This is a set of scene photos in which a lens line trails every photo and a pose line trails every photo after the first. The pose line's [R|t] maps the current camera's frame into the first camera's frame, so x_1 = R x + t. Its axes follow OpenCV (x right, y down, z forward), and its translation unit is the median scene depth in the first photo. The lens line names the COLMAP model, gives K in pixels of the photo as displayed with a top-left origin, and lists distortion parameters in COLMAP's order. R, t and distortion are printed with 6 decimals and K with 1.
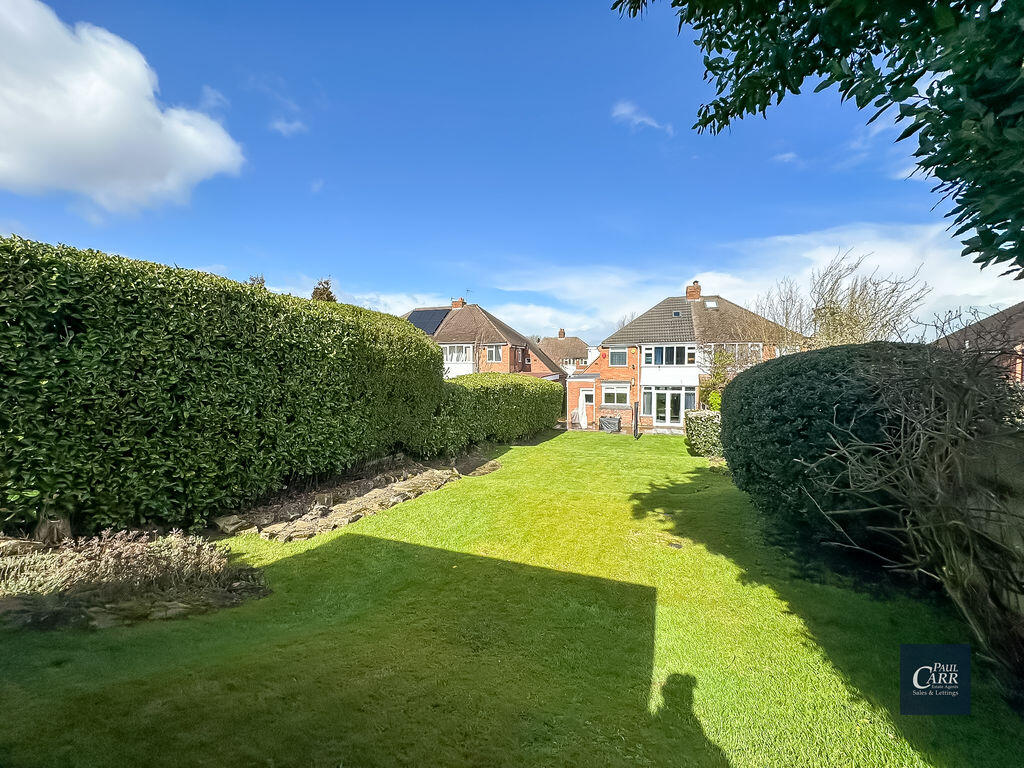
lens RADIAL K [[407.6, 0, 513.4], [0, 407.6, 387.0], [0, 0, 1]] dist [-0.004225, 0.001198]
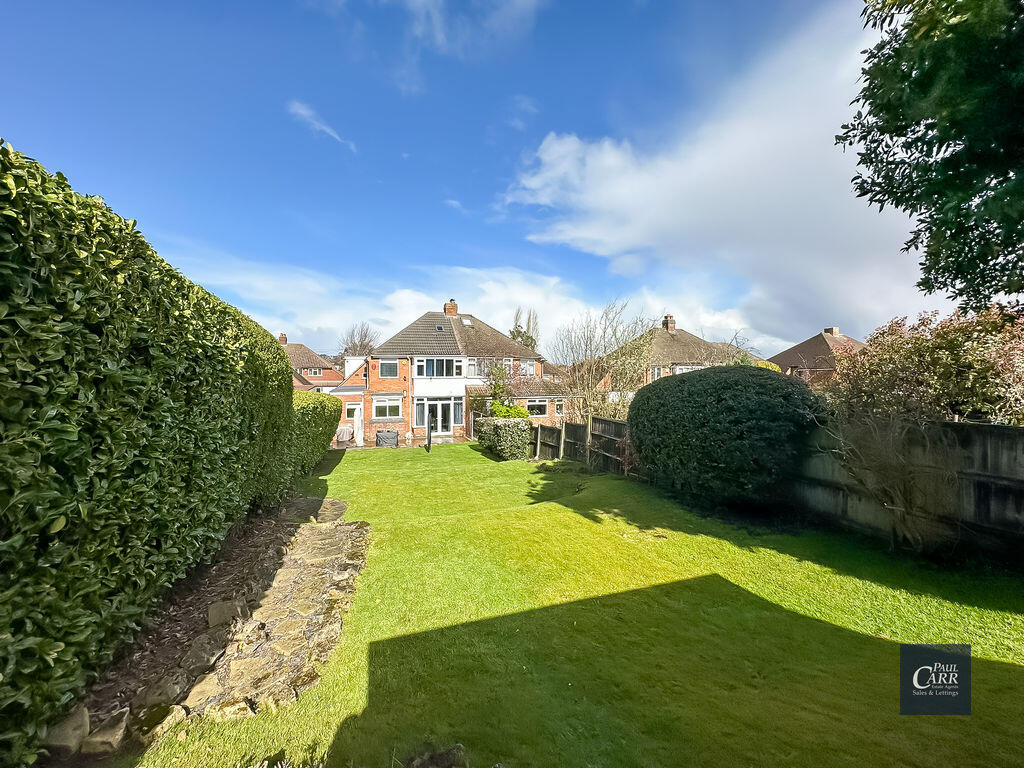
lens RADIAL K [[407.6, 0, 512.6], [0, 407.6, 388.8], [0, 0, 1]] dist [-0.004225, 0.001198]
pose [[0.776754, -0.019447, 0.629504, -0.307901], [0.032144, 0.999445, -0.008788, -0.017371], [-0.628983, 0.027061, 0.776948, 0.164581]]
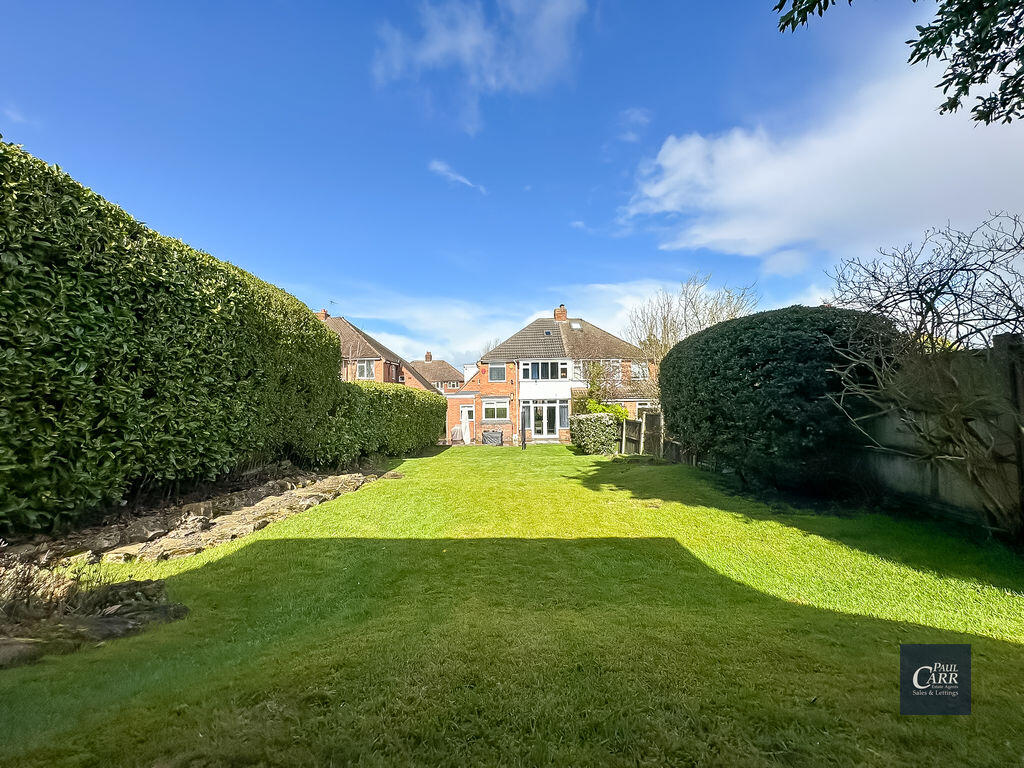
lens RADIAL K [[407.6, 0, 512.3], [0, 407.6, 386.7], [0, 0, 1]] dist [-0.004225, 0.001198]
pose [[0.943285, -0.005380, 0.331942, -0.110937], [0.028983, 0.997386, -0.066198, 0.074725], [-0.330718, 0.072064, 0.940974, 0.083948]]
